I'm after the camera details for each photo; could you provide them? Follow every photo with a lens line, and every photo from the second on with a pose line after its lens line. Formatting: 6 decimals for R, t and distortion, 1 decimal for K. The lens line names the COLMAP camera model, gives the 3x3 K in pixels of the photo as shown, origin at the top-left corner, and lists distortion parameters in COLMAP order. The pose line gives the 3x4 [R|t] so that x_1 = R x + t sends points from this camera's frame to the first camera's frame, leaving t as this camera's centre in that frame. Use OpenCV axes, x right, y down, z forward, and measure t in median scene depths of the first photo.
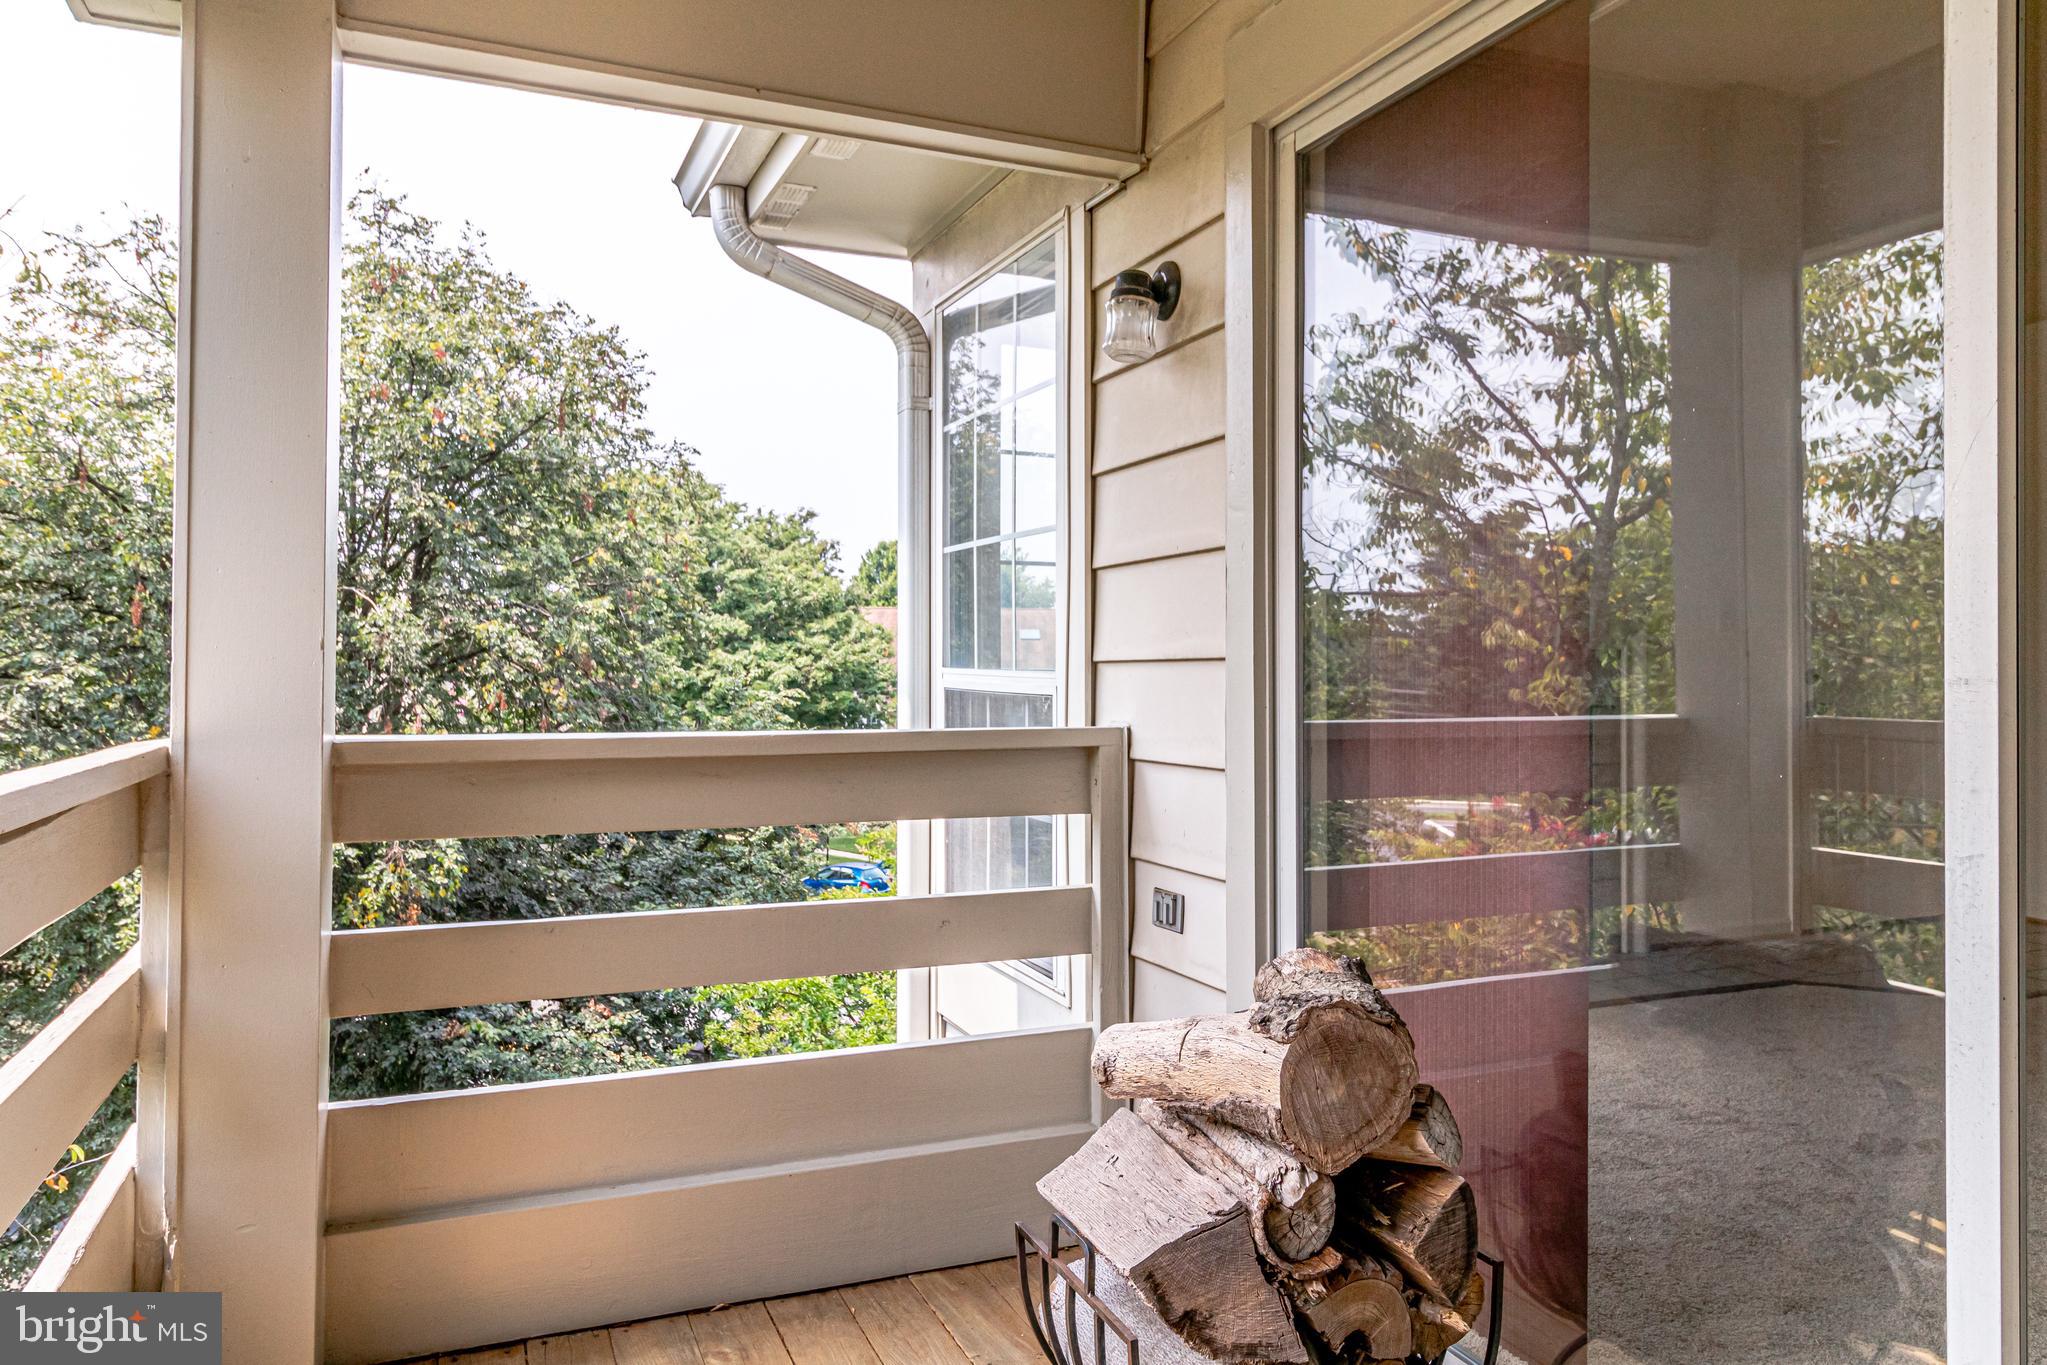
lens RADIAL K [[1404.6, 0, 1023.9], [0, 1404.6, 668.3], [0, 0, 1]] dist [0.007184, 0.002017]
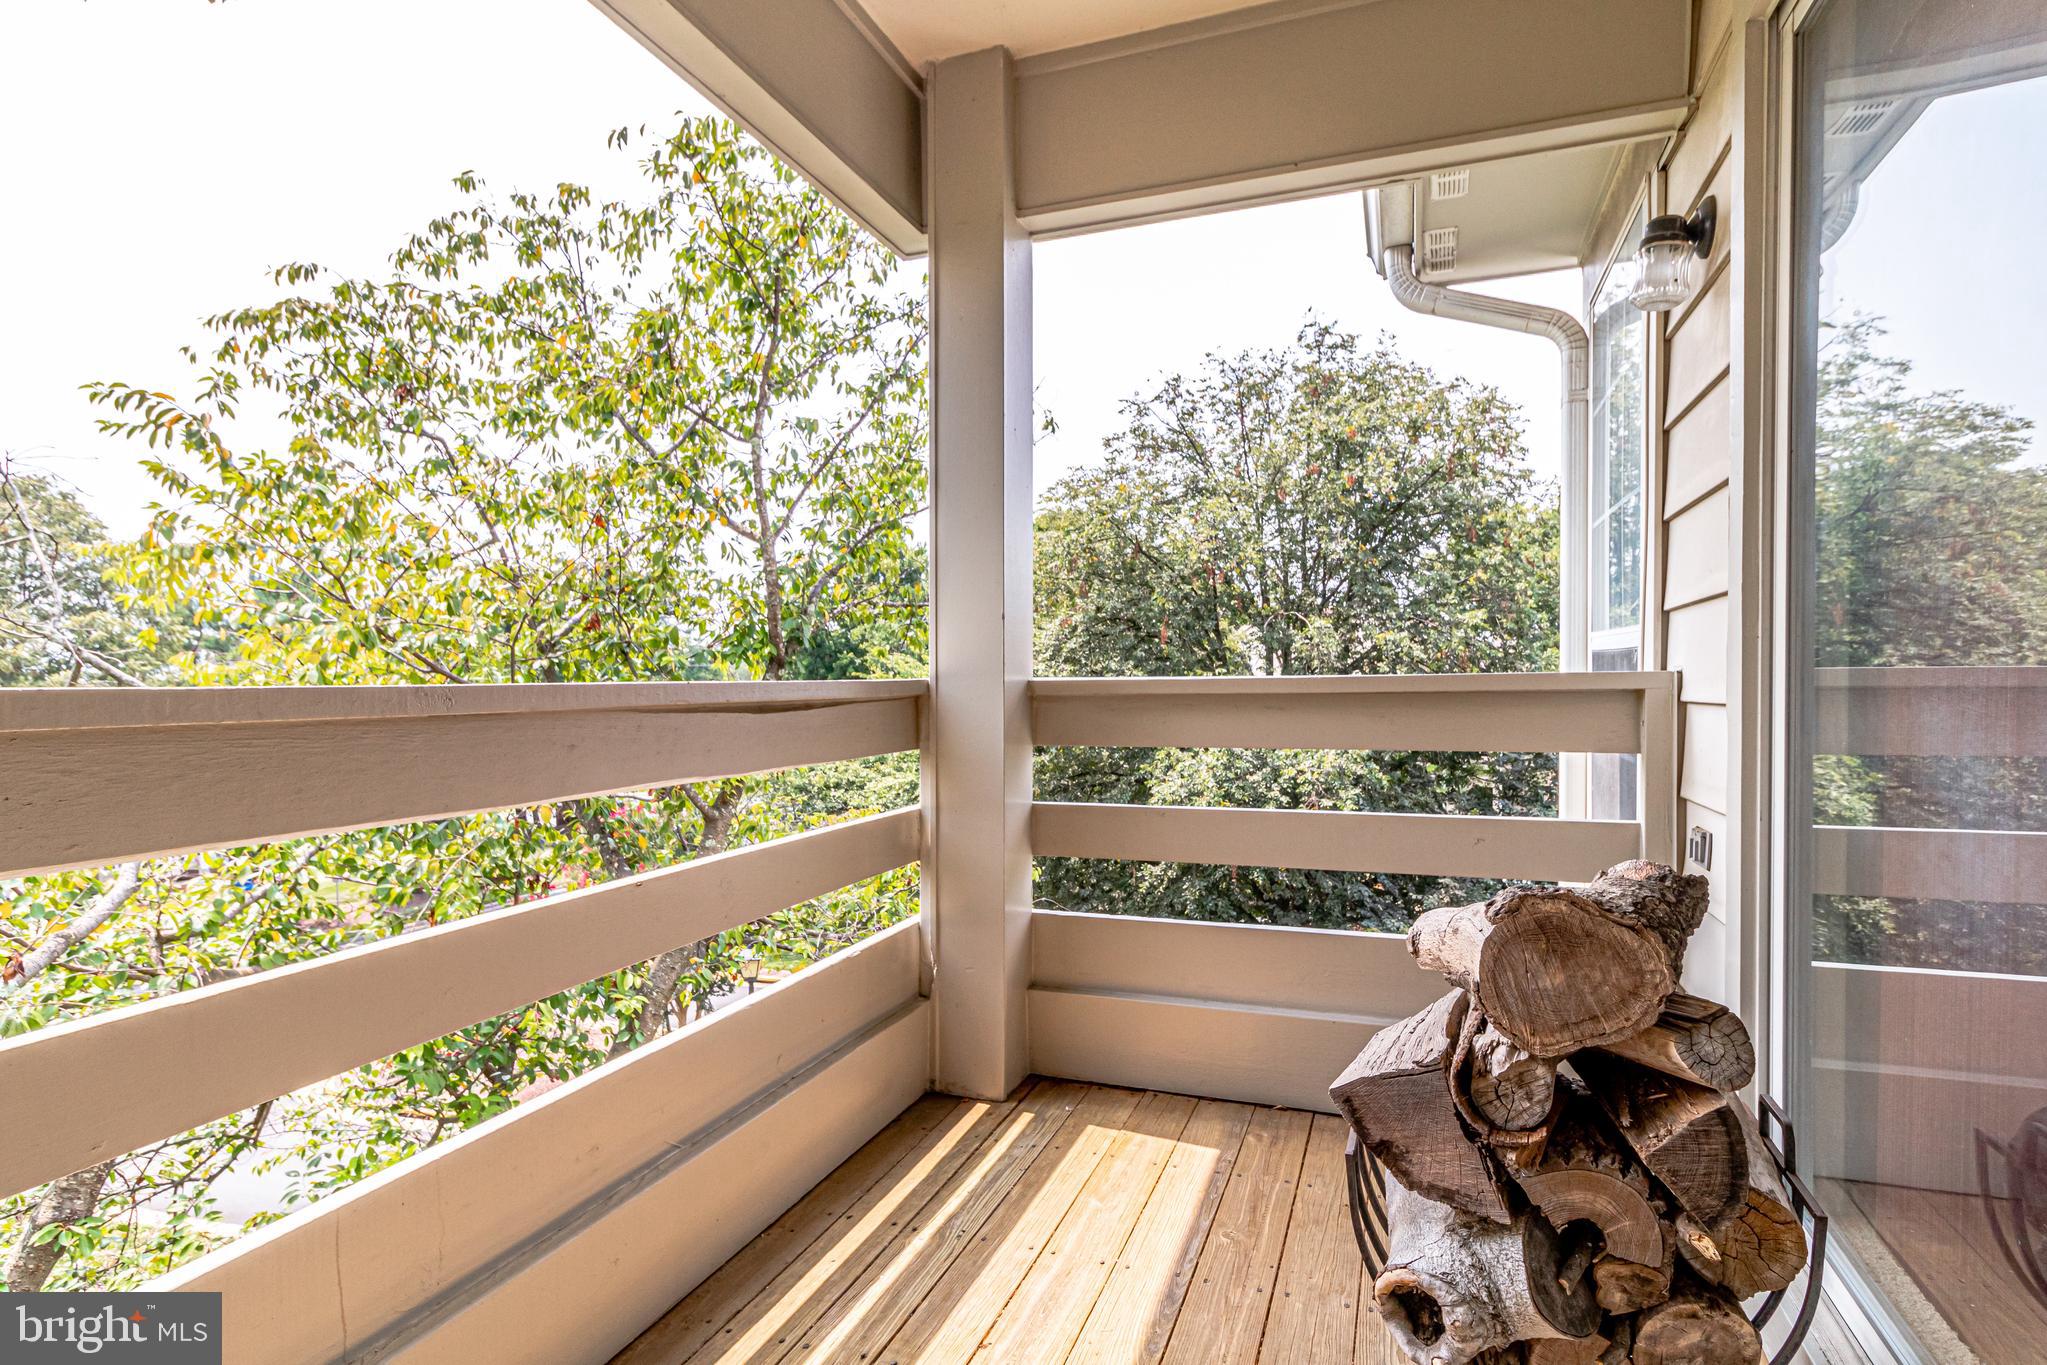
lens RADIAL K [[1072.5, 0, 1018.3], [0, 1072.5, 723.7], [0, 0, 1]] dist [0.010422, -0.001216]
pose [[0.727582, 0.016613, -0.685819, 0.264642], [0.012813, 0.999203, 0.037797, 0.044877], [0.685901, -0.036288, 0.726790, 0.095253]]
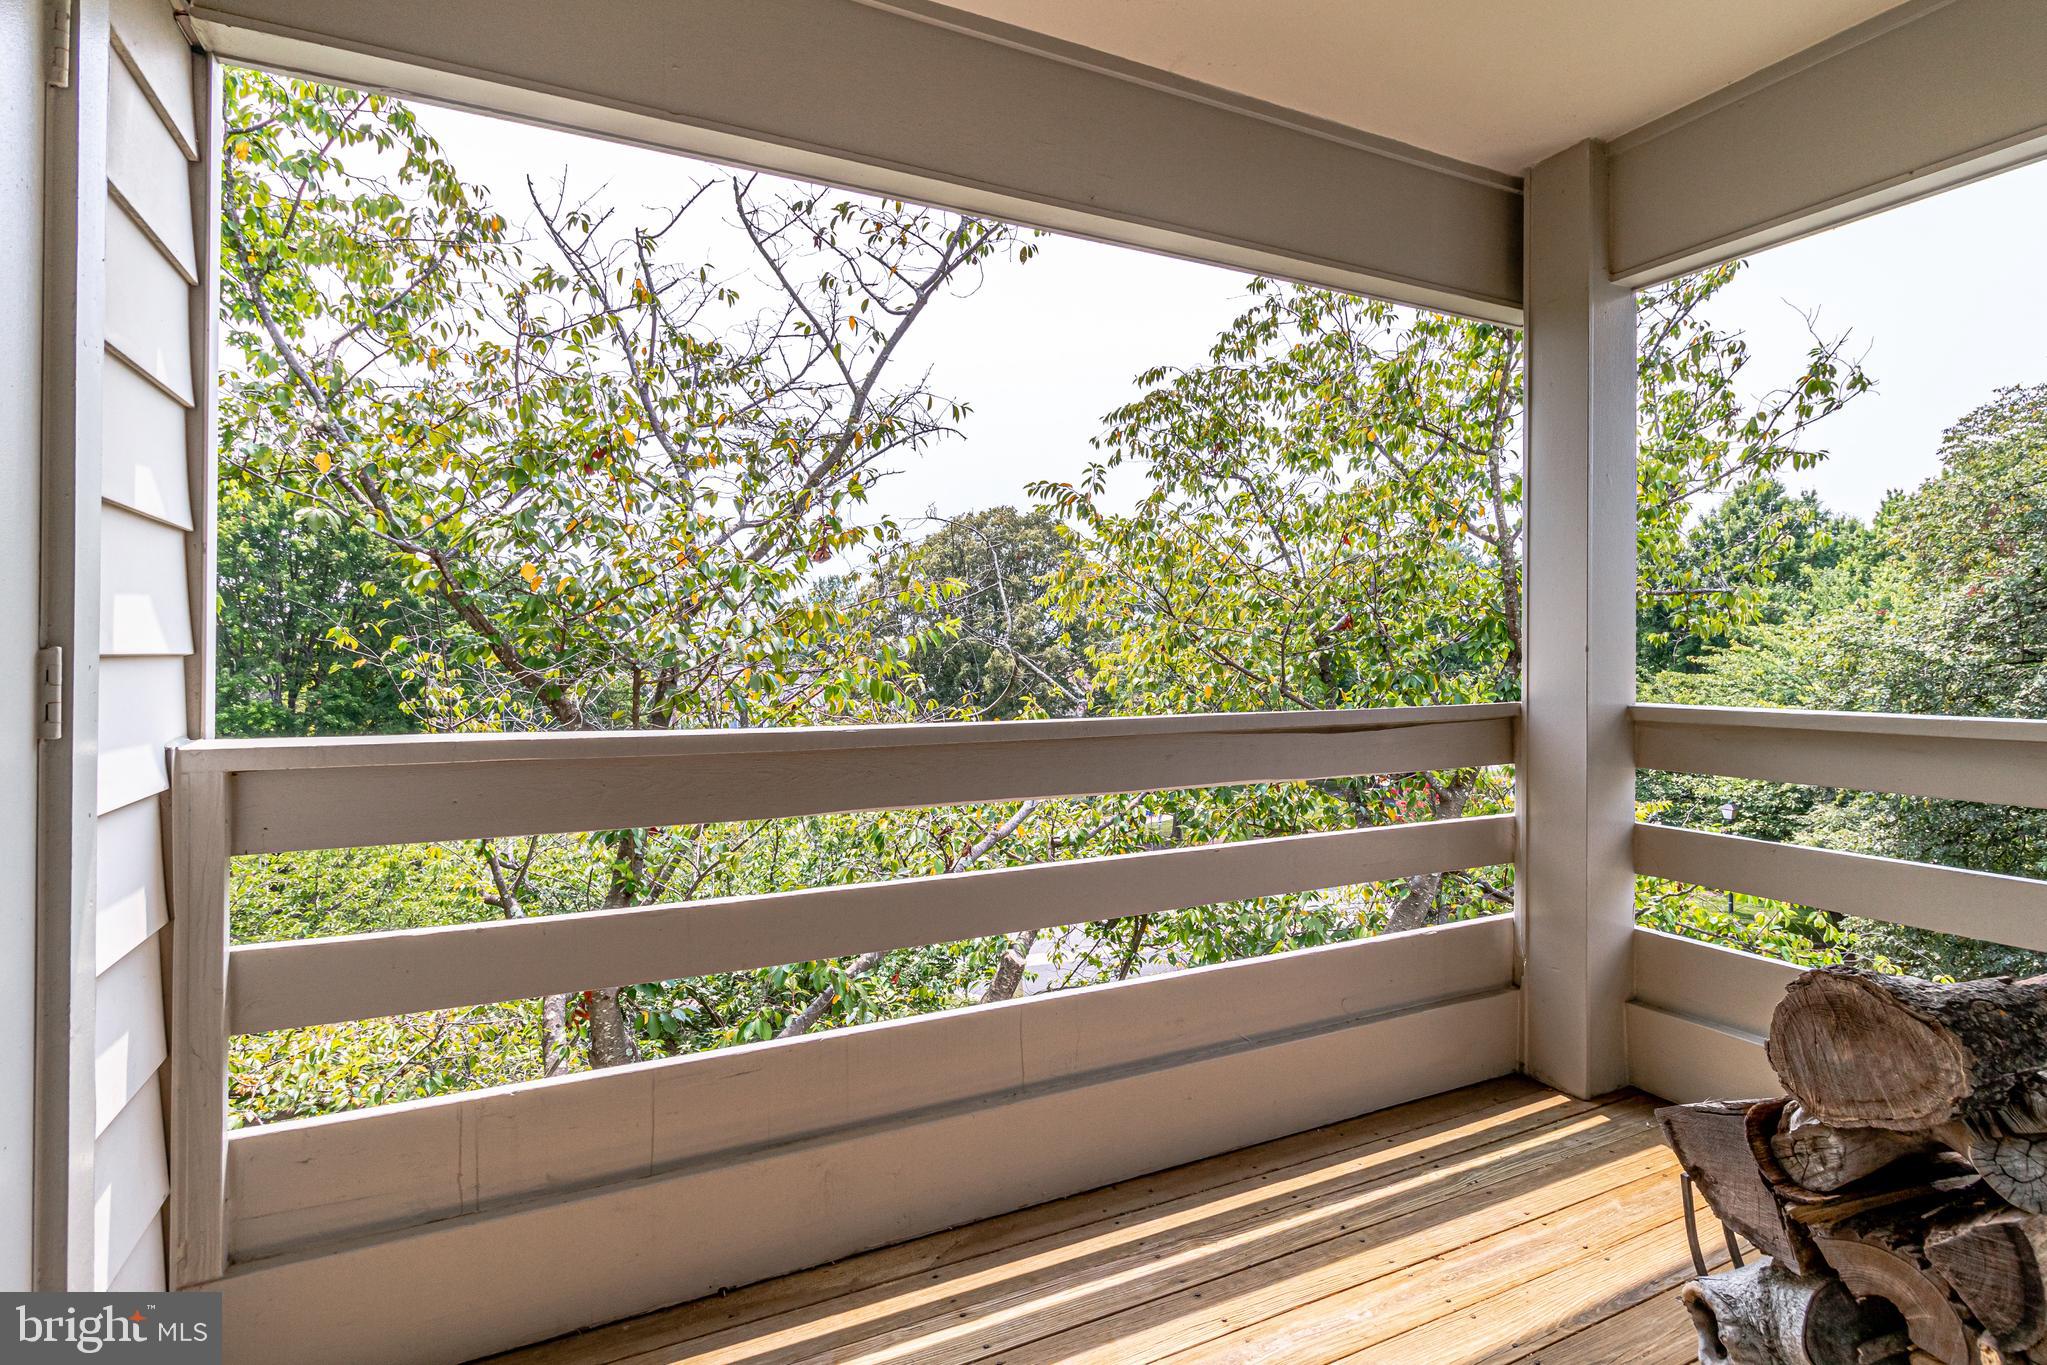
lens RADIAL K [[1031.7, 0, 1033.8], [0, 1031.7, 649.8], [0, 0, 1]] dist [0.000205, -0.000036]
pose [[0.064550, -0.008638, -0.997877, 0.550257], [0.005536, 0.999950, -0.008298, -0.006050], [0.997899, -0.004989, 0.064594, 0.181016]]
